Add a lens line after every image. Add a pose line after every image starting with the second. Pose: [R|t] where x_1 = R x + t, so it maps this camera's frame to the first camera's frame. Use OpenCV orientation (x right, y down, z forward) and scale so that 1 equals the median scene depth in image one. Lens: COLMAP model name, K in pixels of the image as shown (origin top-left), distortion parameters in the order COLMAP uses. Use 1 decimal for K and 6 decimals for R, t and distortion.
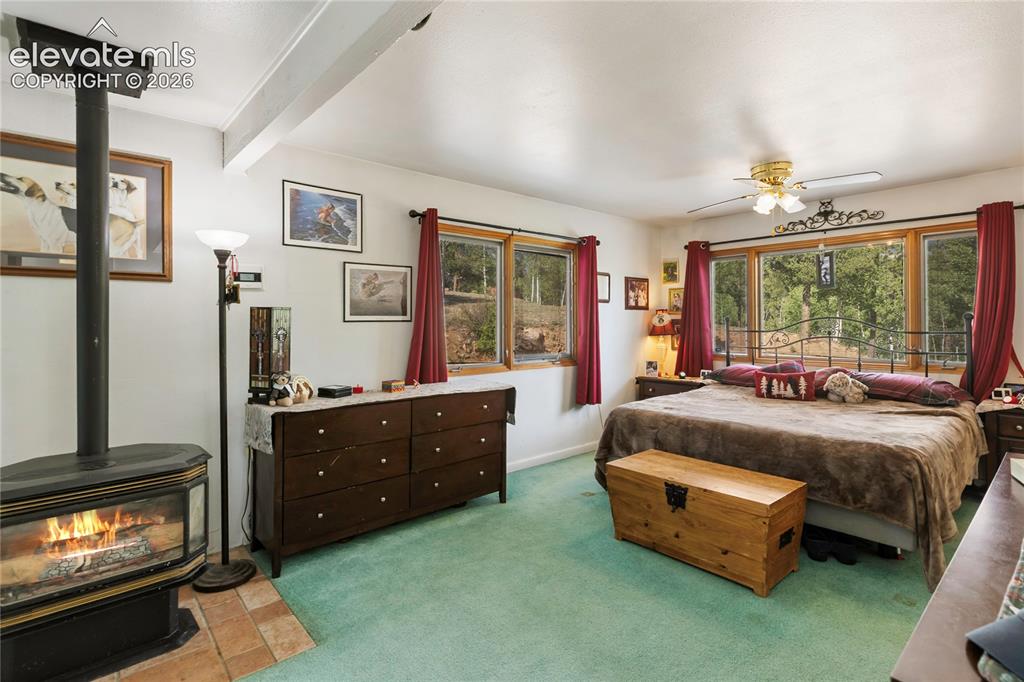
lens RADIAL K [[479.3, 0, 509.0], [0, 479.3, 315.5], [0, 0, 1]] dist [-0.001521, -0.000170]
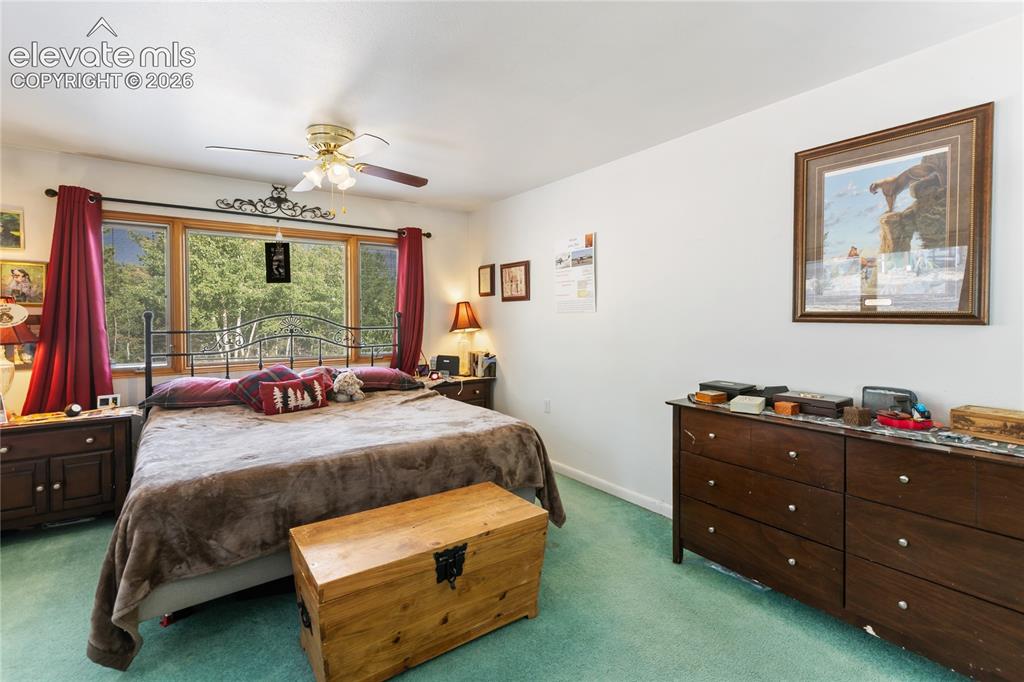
lens RADIAL K [[473.5, 0, 510.5], [0, 473.5, 315.0], [0, 0, 1]] dist [-0.000533, -0.000168]
pose [[0.097515, 0.010160, 0.995182, -0.191828], [-0.009378, 0.999913, -0.009289, 0.009670], [-0.995190, -0.008427, 0.097602, 0.481049]]
